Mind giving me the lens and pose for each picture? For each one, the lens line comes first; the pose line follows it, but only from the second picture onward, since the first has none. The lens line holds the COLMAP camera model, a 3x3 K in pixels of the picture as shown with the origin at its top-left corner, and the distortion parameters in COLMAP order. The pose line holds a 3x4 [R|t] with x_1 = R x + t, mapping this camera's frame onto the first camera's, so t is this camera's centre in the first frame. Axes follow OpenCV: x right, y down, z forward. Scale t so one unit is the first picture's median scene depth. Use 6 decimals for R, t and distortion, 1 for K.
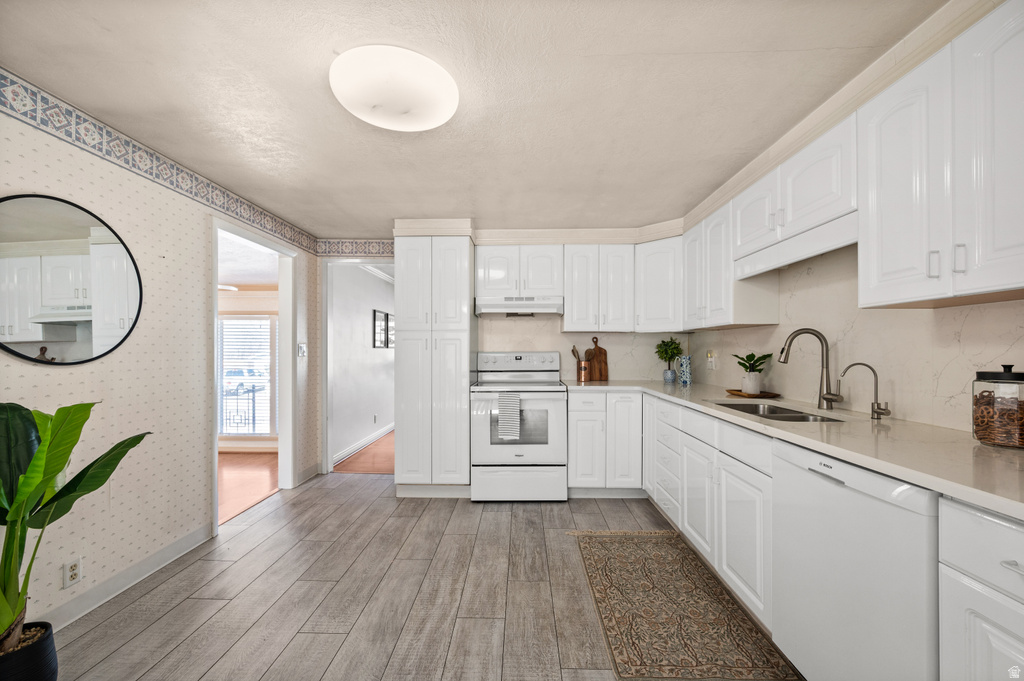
lens RADIAL K [[406.3, 0, 511.2], [0, 406.3, 342.7], [0, 0, 1]] dist [0.002367, 0.000369]
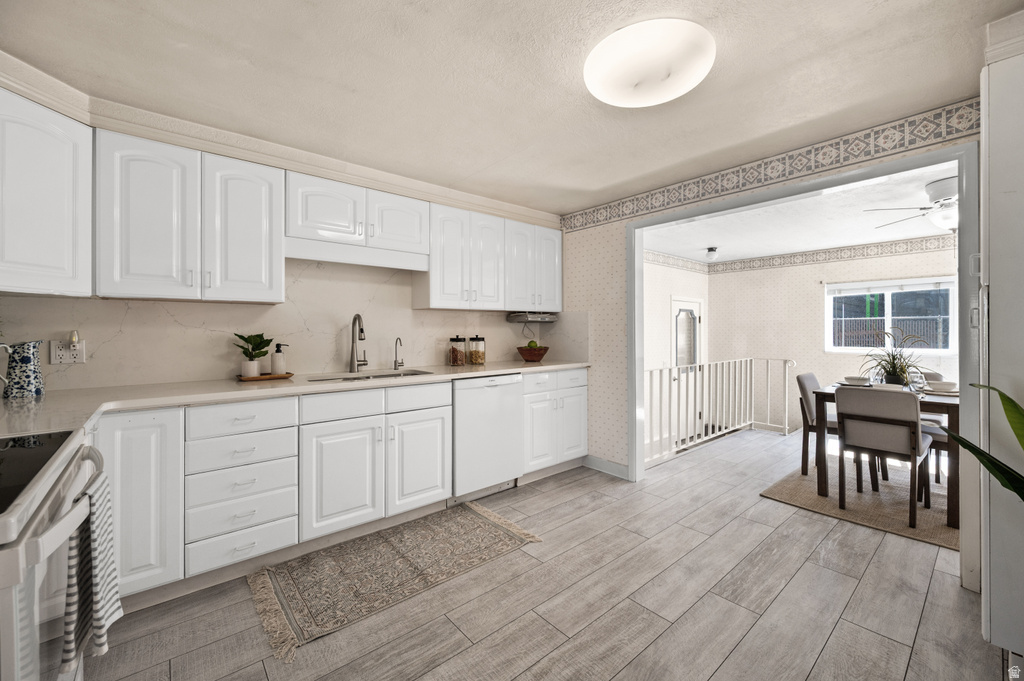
lens RADIAL K [[416.3, 0, 519.6], [0, 416.3, 327.5], [0, 0, 1]] dist [0.000279, 0.000068]
pose [[-0.672681, 0.005937, 0.739909, -0.715951], [-0.011015, 0.999777, -0.018036, 0.030791], [-0.739851, -0.020282, -0.672465, 1.672426]]
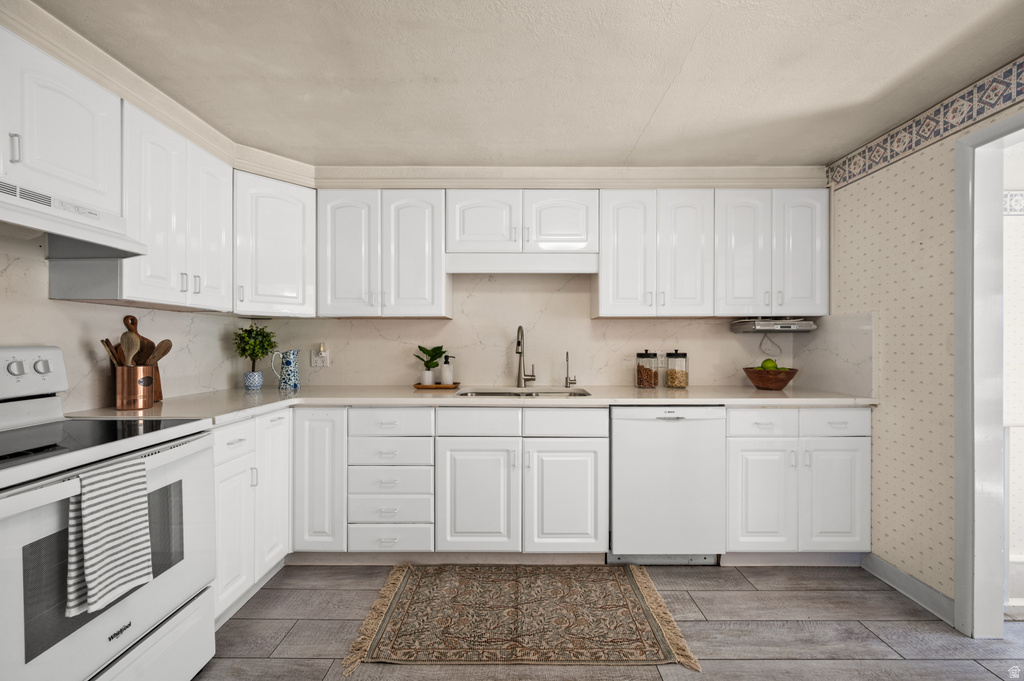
lens RADIAL K [[415.6, 0, 514.3], [0, 415.6, 343.9], [0, 0, 1]] dist [-0.000364, 0.000148]
pose [[-0.022162, -0.002536, 0.999751, -0.625281], [-0.019062, 0.999816, 0.002114, 0.020033], [-0.999573, -0.019011, -0.022206, 1.145532]]
